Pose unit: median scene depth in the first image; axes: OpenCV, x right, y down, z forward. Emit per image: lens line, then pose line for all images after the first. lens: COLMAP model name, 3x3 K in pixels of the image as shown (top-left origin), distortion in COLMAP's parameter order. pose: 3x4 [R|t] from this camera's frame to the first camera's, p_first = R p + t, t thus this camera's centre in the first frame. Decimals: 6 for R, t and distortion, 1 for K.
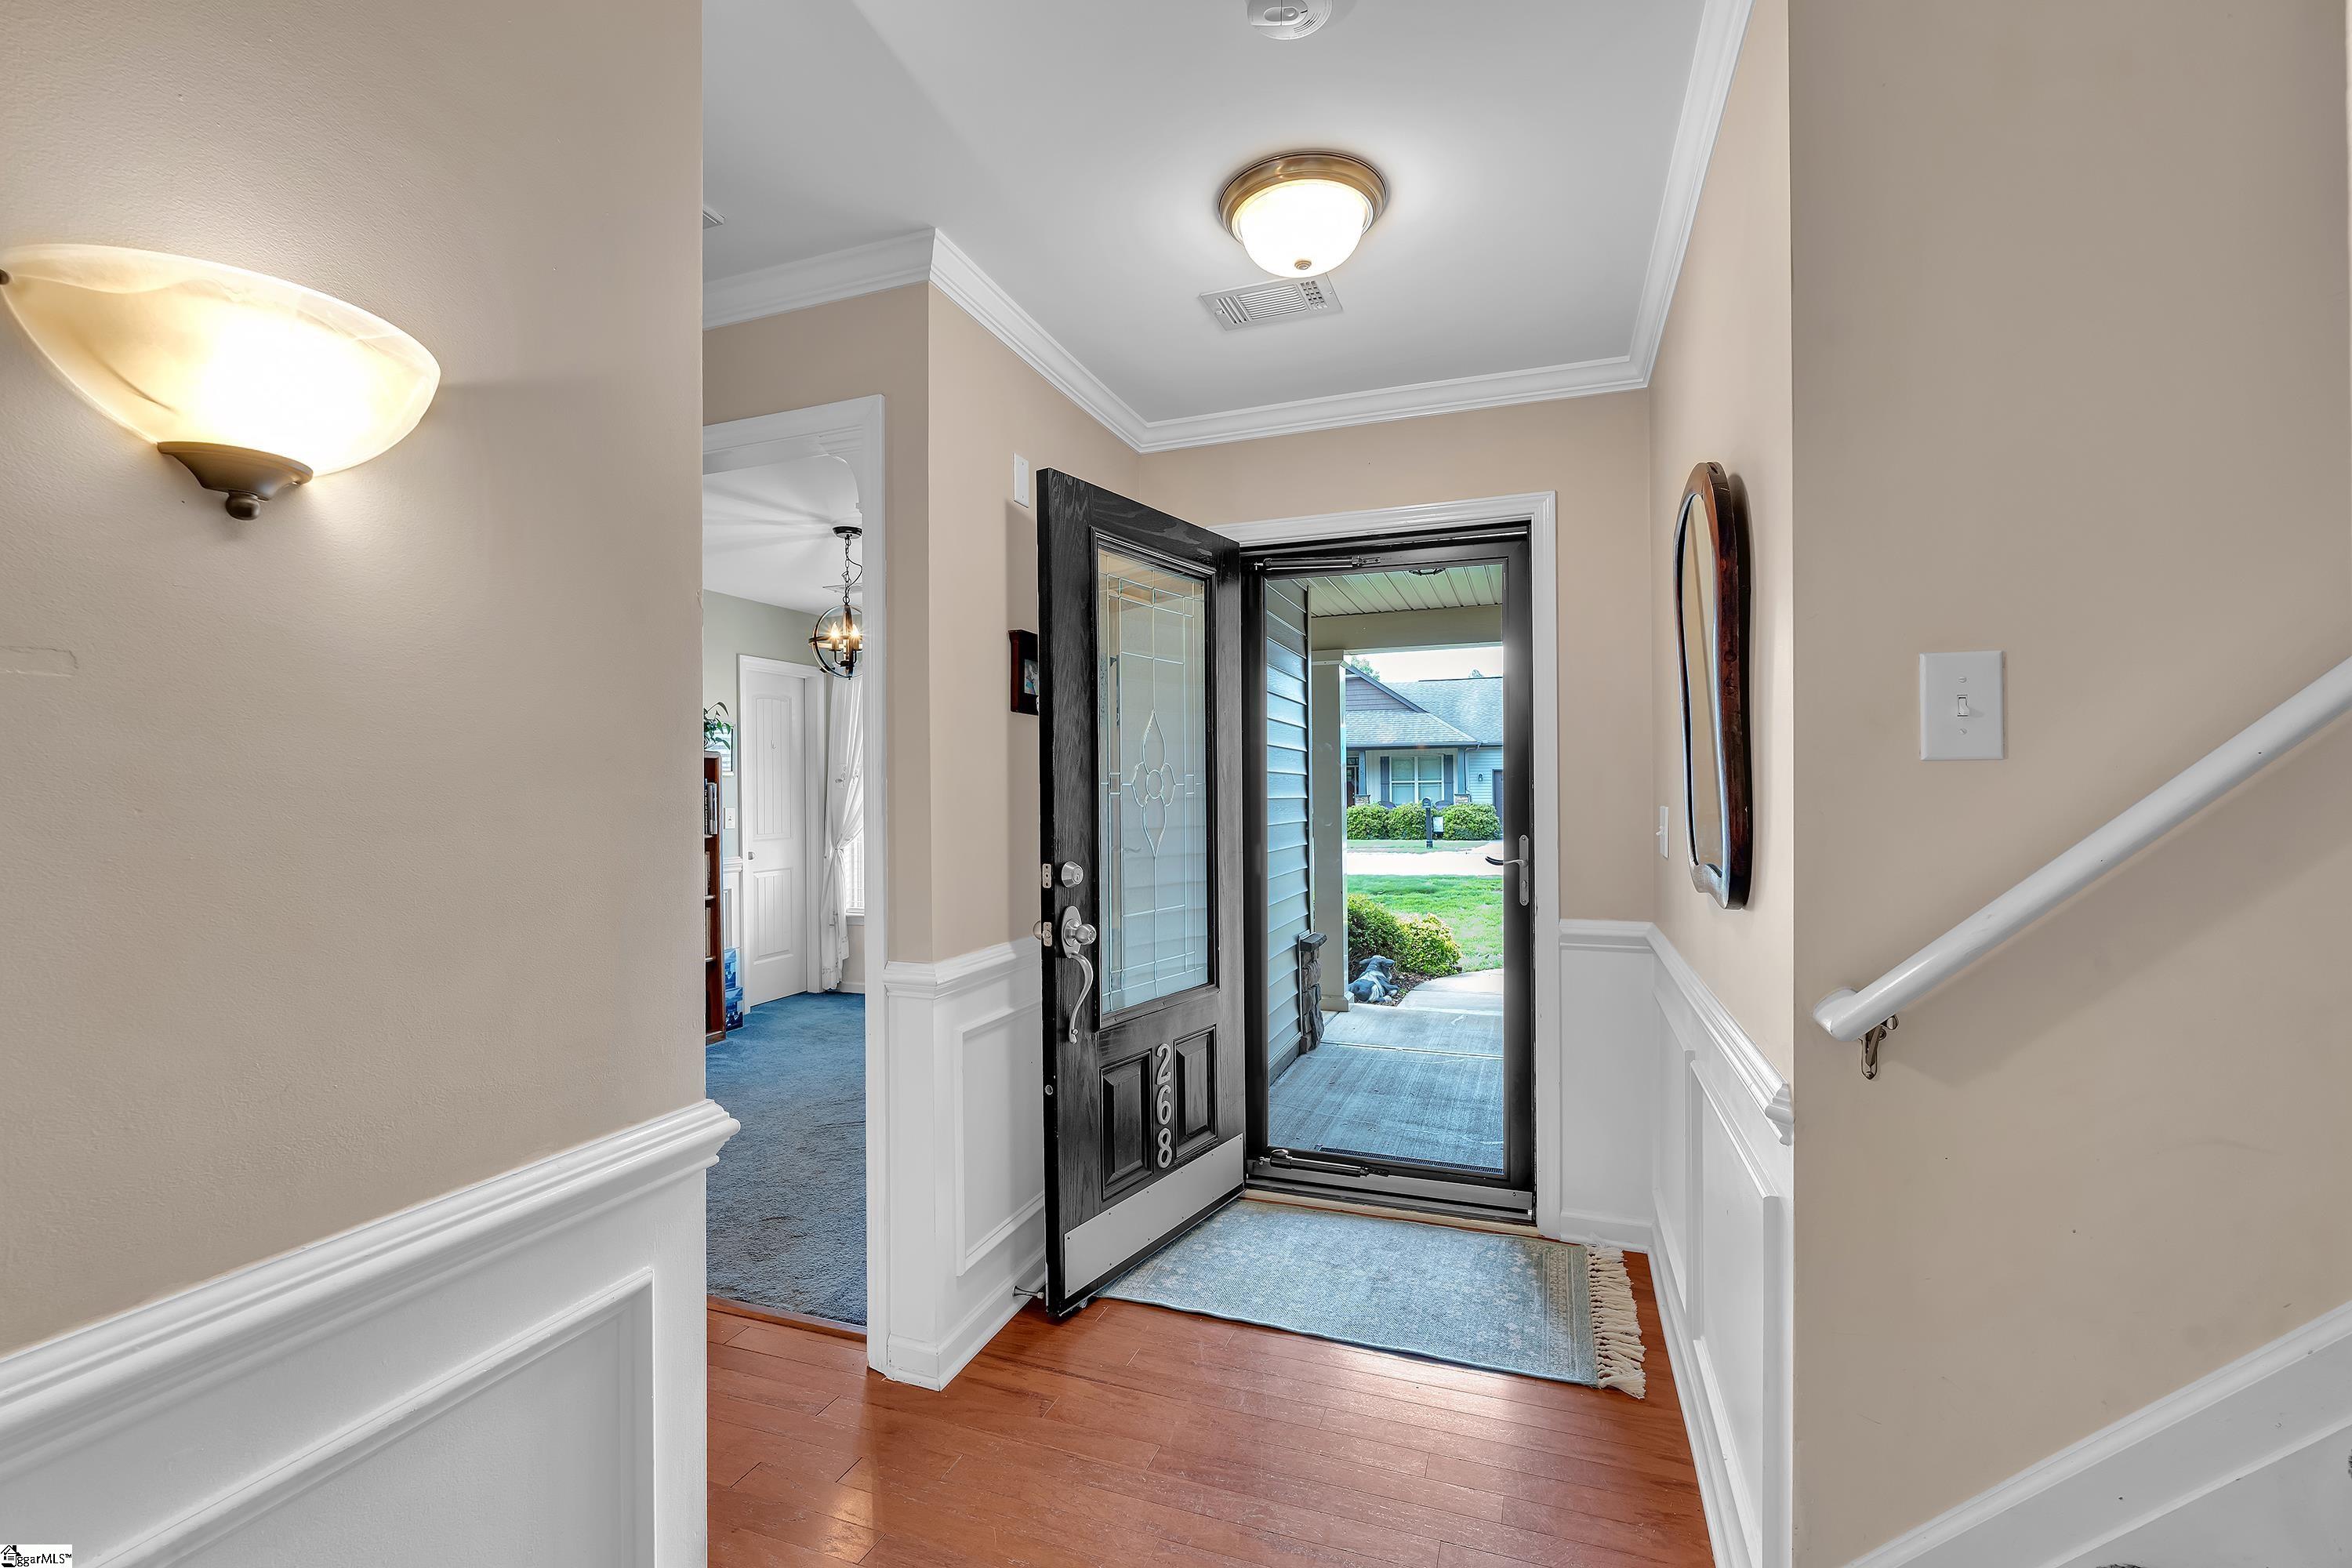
lens RADIAL K [[1039.2, 0, 1174.7], [0, 1039.2, 786.4], [0, 0, 1]] dist [-0.003265, -0.000147]
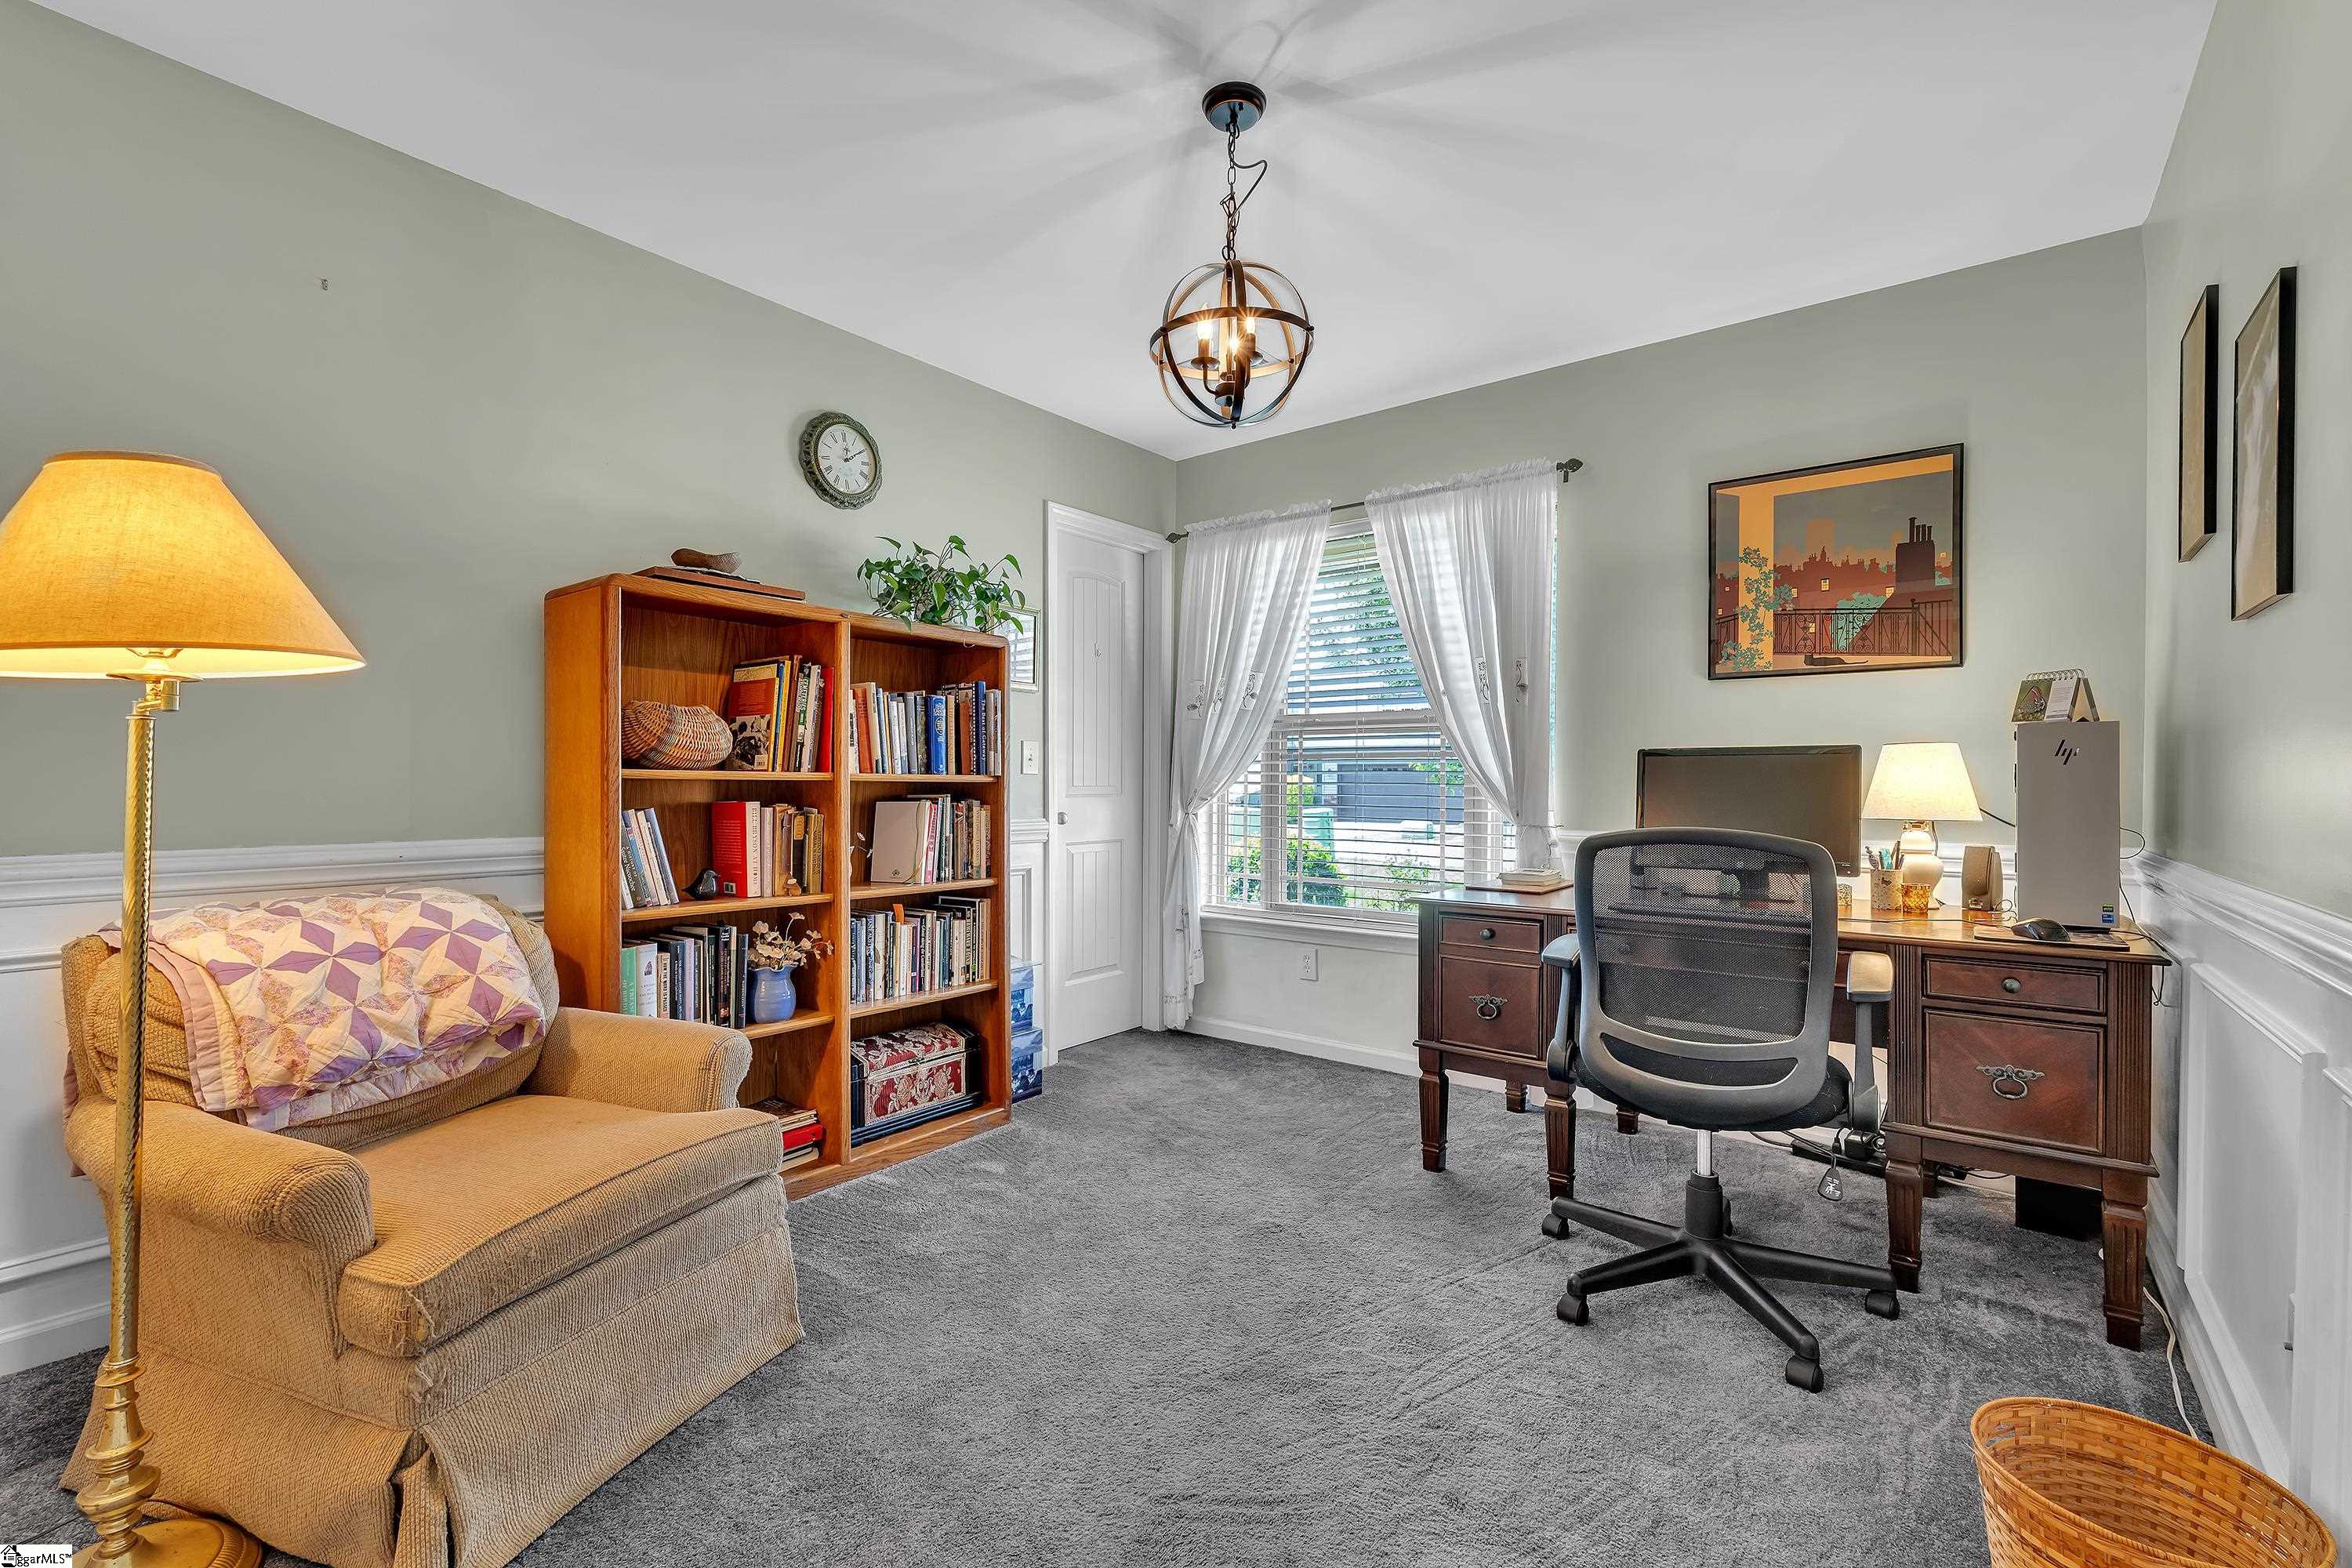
lens RADIAL K [[1039.2, 0, 1174.7], [0, 1039.2, 786.4], [0, 0, 1]] dist [-0.003265, -0.000147]
pose [[0.951120, 0.015746, -0.308420, -0.147029], [-0.012263, 0.999837, 0.013229, 0.038878], [0.308578, -0.008800, 0.951158, 0.419973]]
